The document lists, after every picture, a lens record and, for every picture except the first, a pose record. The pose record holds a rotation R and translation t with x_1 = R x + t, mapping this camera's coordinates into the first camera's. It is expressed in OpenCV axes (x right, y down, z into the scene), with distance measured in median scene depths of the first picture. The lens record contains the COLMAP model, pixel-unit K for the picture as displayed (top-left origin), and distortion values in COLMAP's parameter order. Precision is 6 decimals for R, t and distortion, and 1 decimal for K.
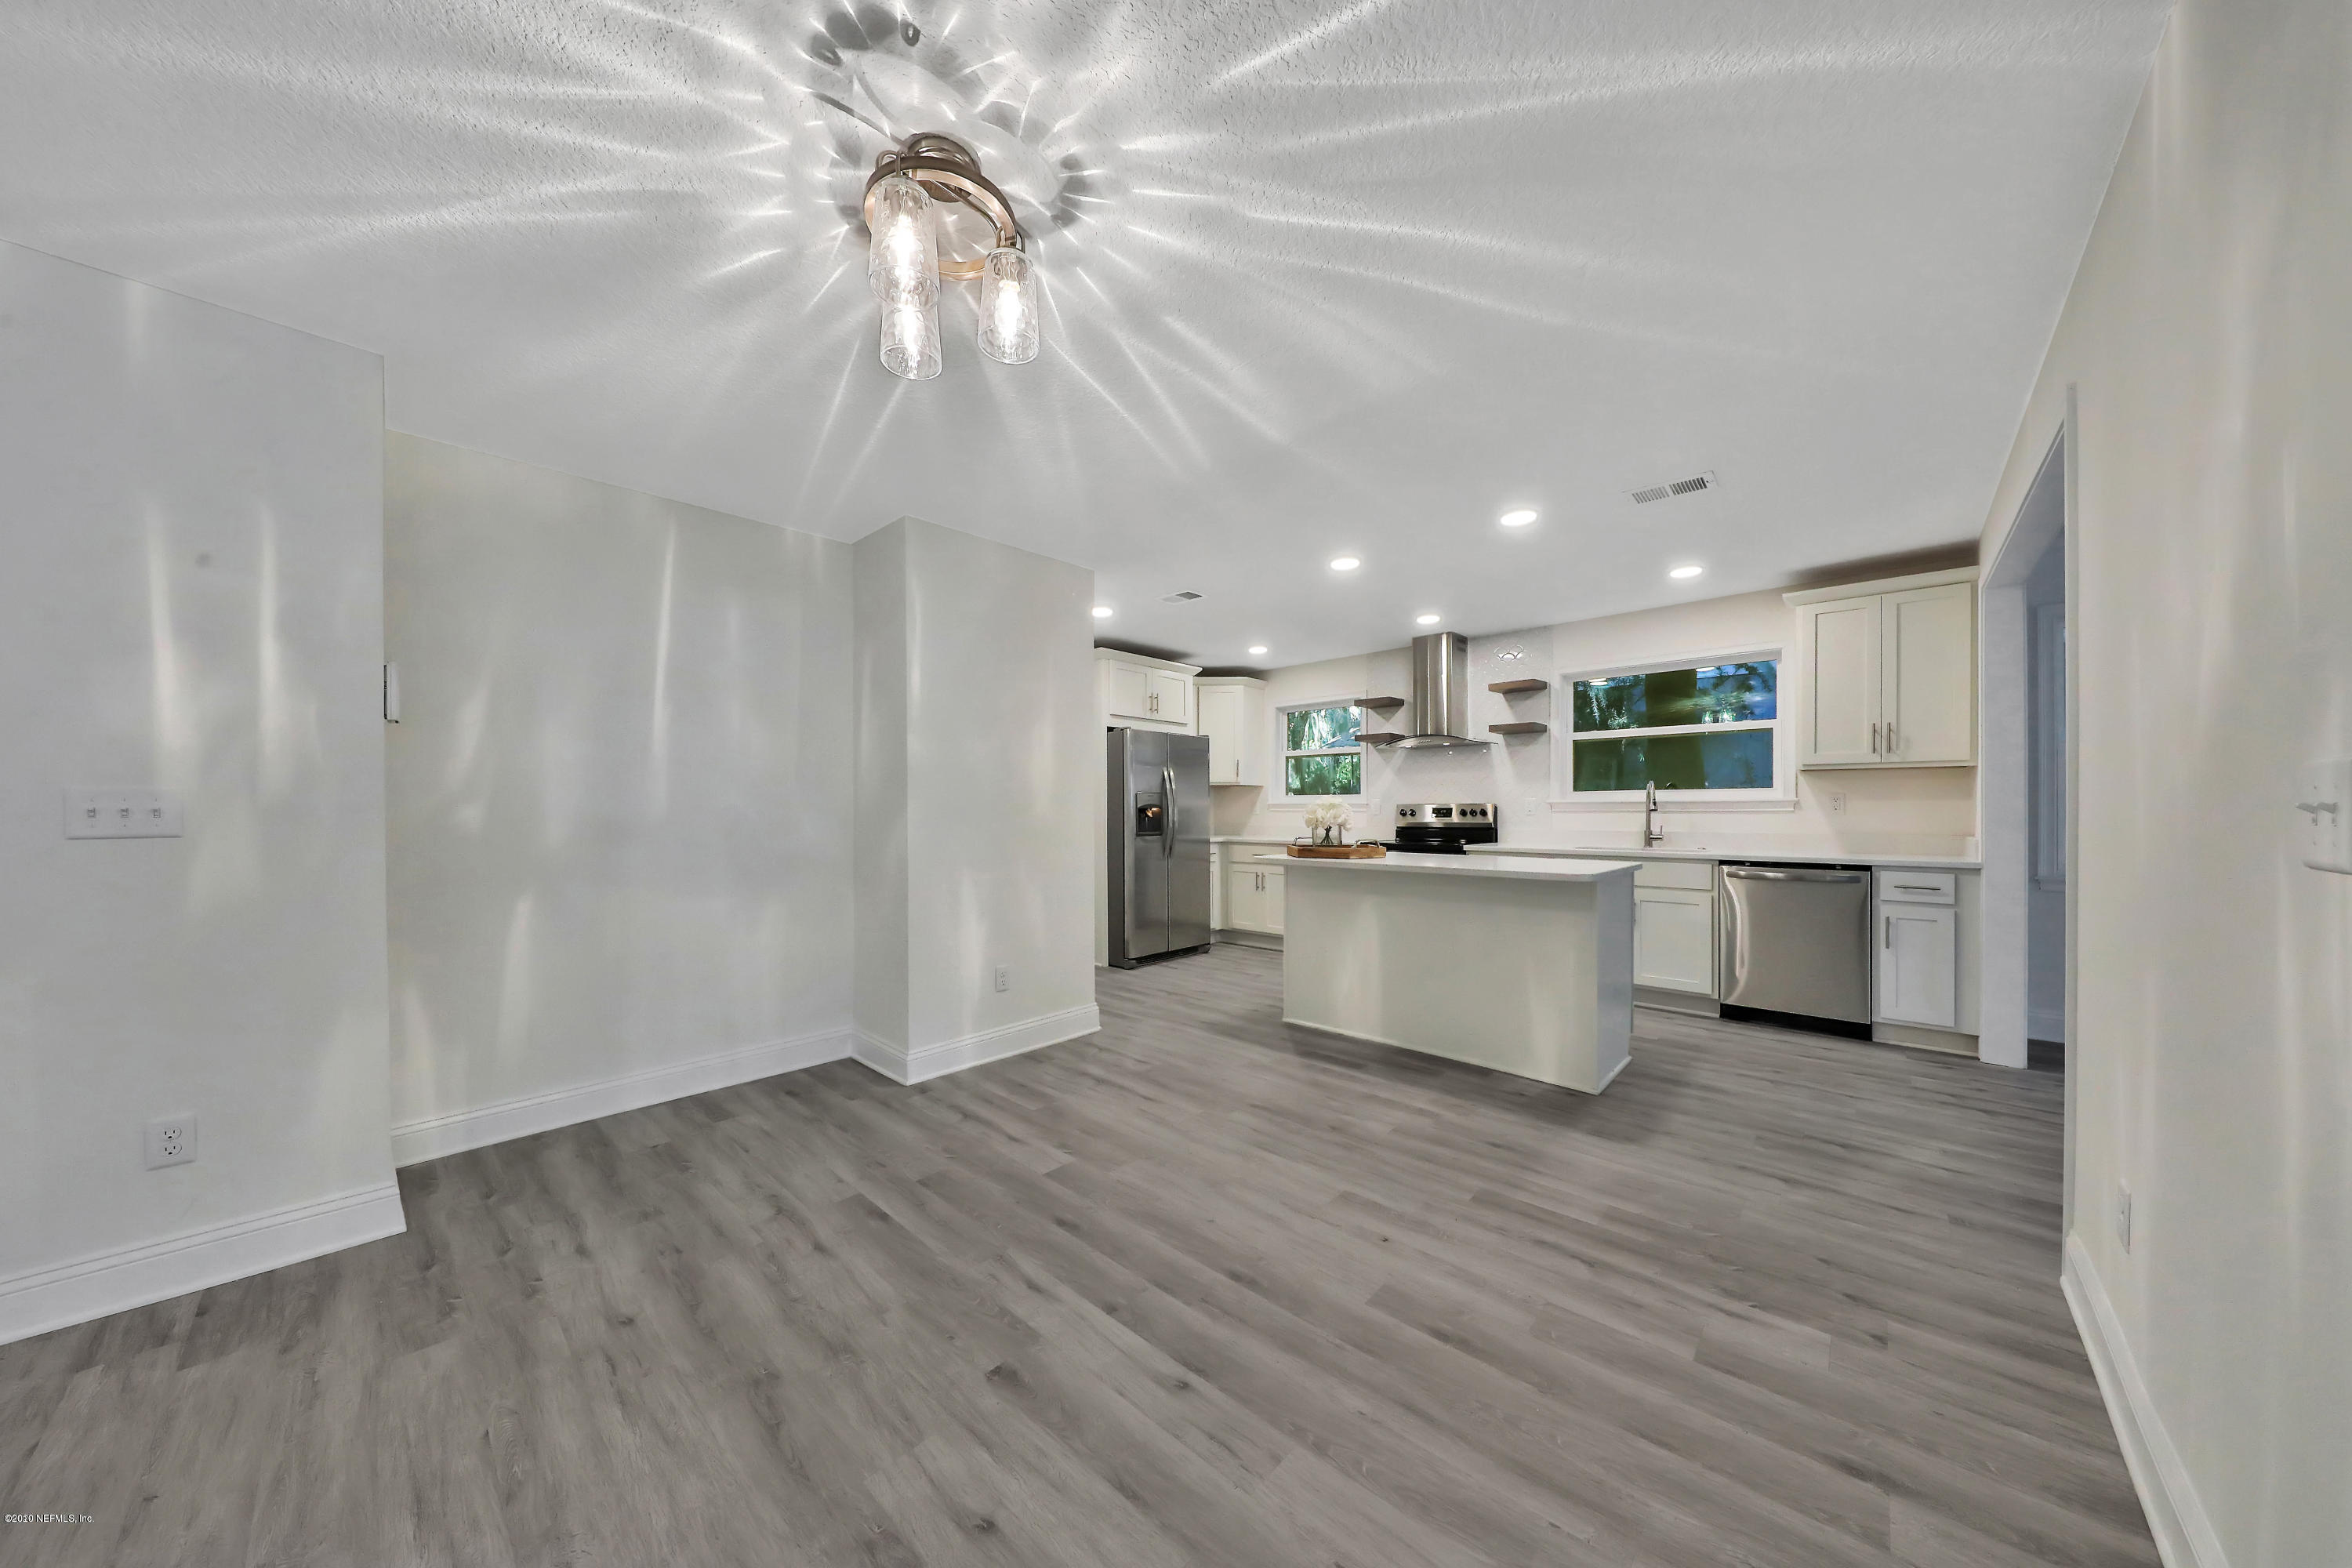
lens RADIAL K [[747.3, 0, 1172.8], [0, 747.3, 805.7], [0, 0, 1]] dist [-0.002090, -0.000310]
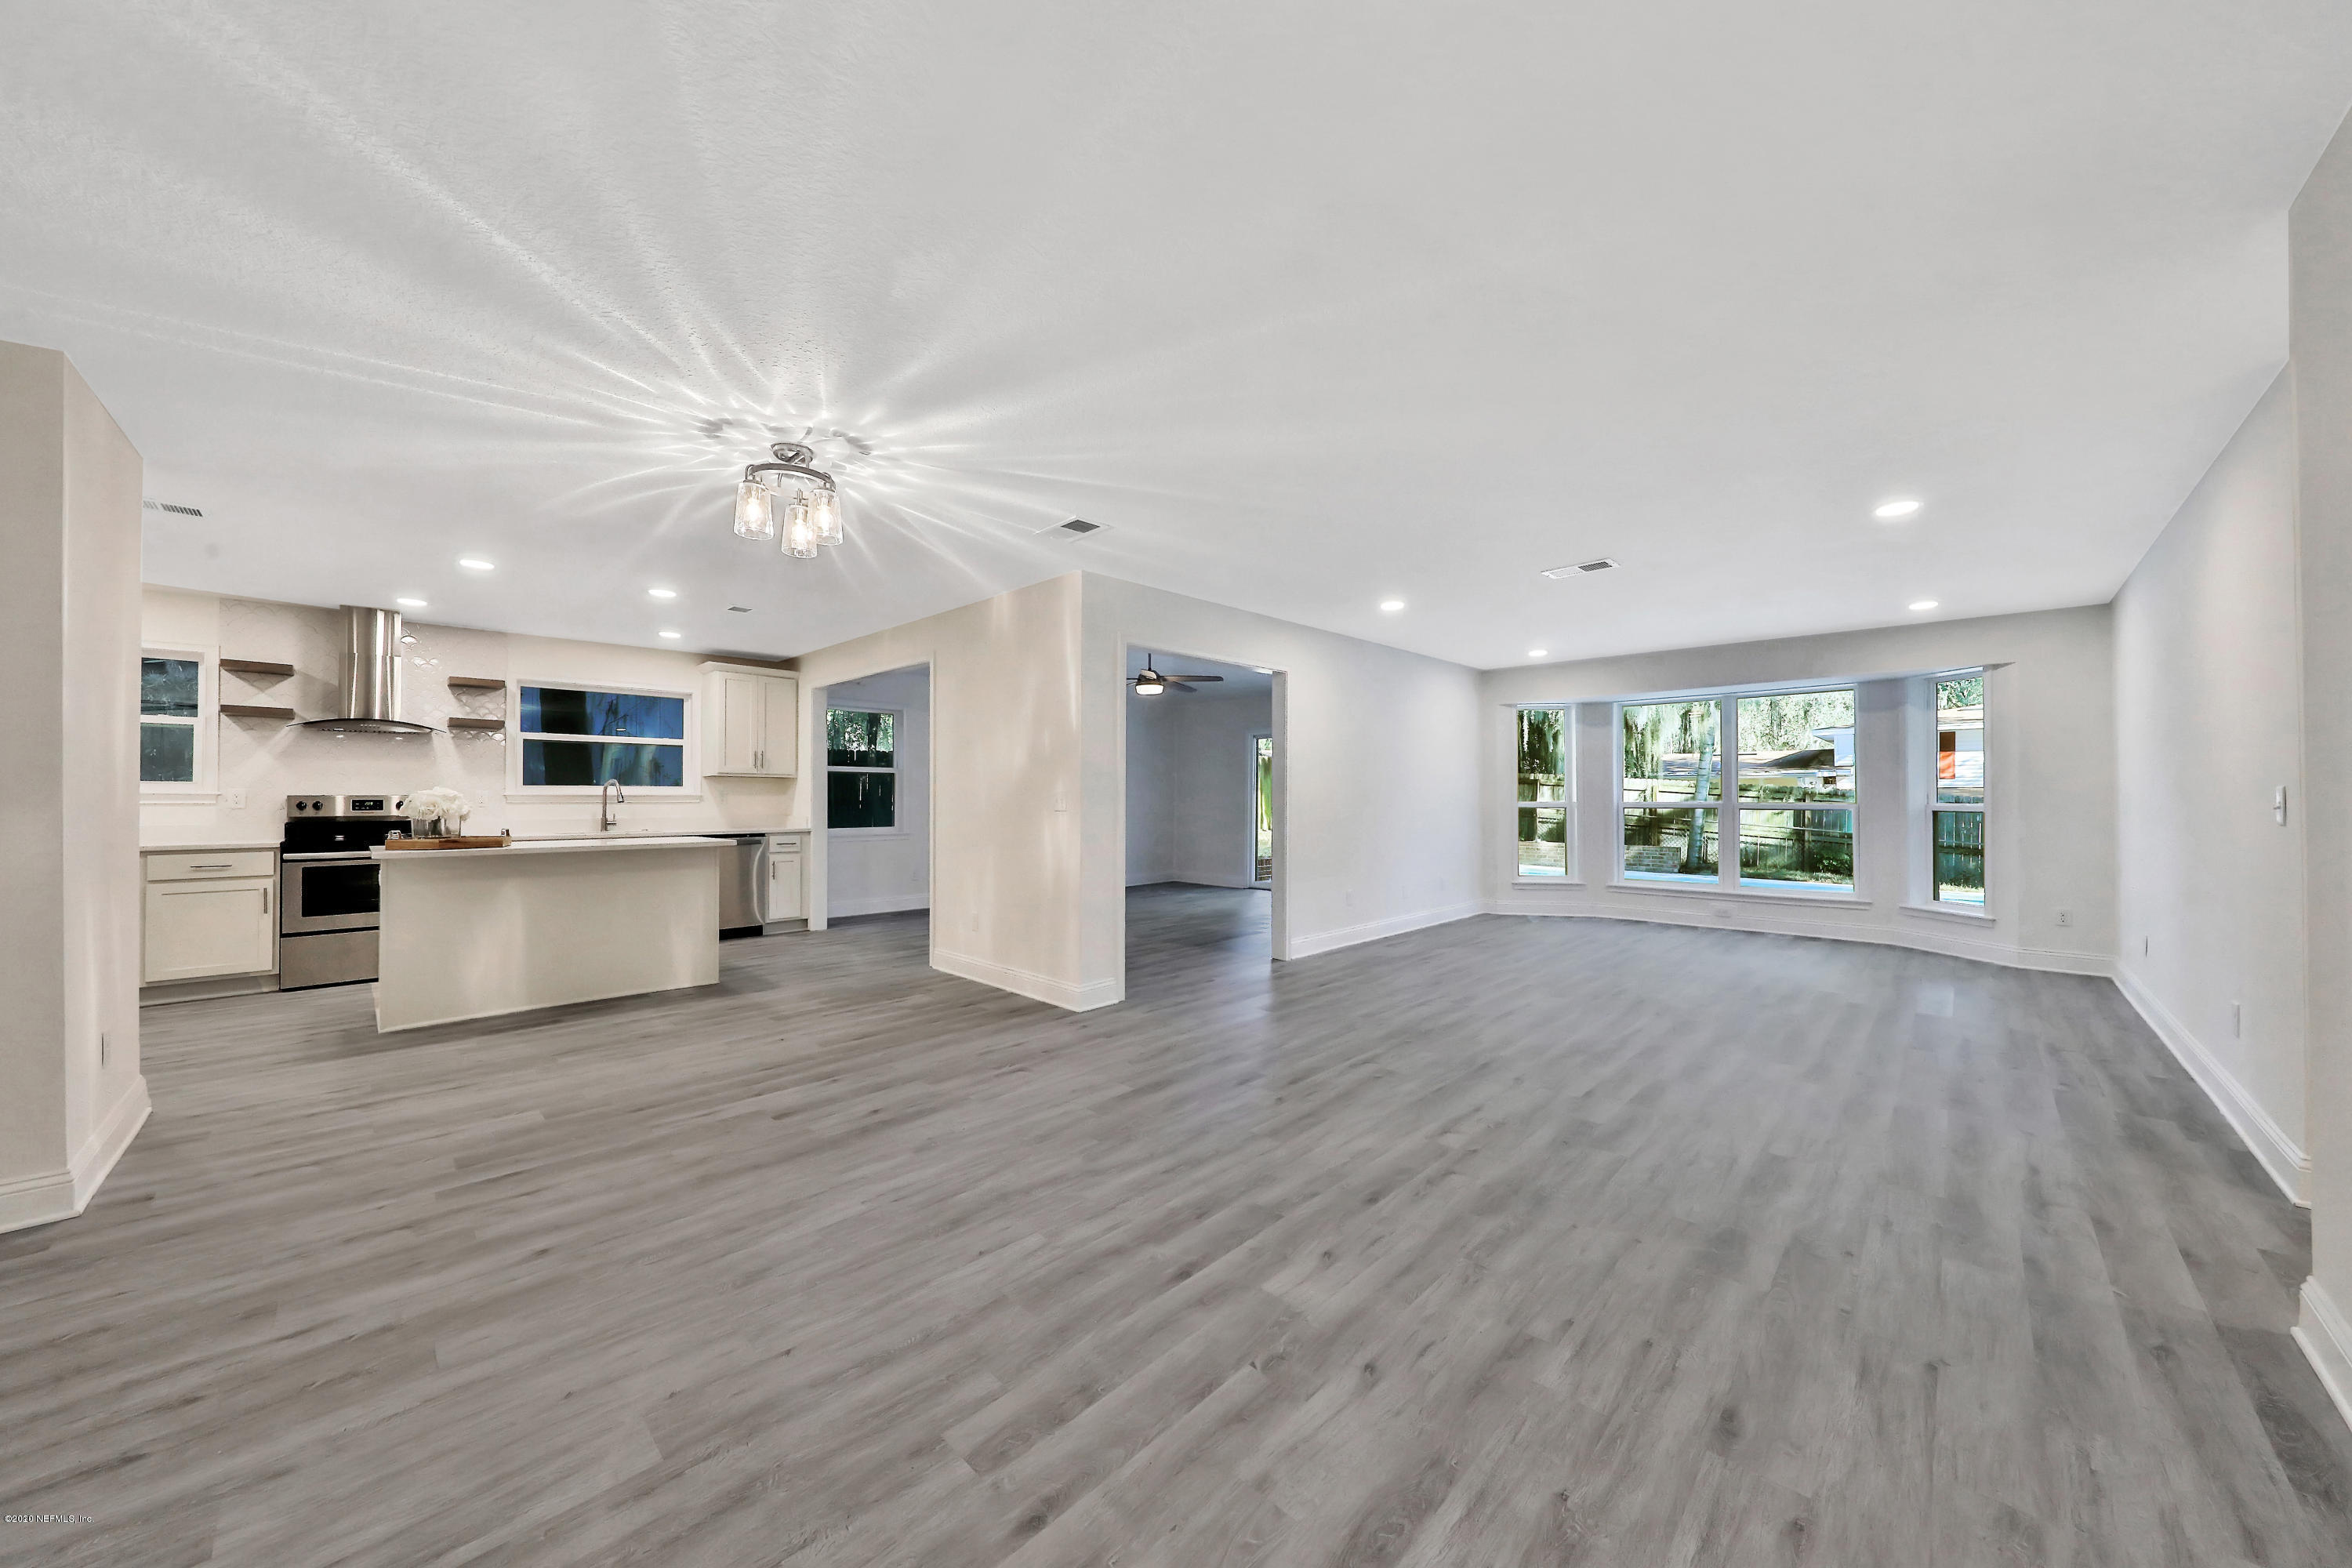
lens RADIAL K [[797.9, 0, 1172.4], [0, 797.9, 792.9], [0, 0, 1]] dist [-0.000084, -0.000012]
pose [[0.023946, 0.010423, 0.999659, -1.203251], [-0.005198, 0.999933, -0.010301, -0.000593], [-0.999700, -0.004949, 0.023999, 0.008736]]
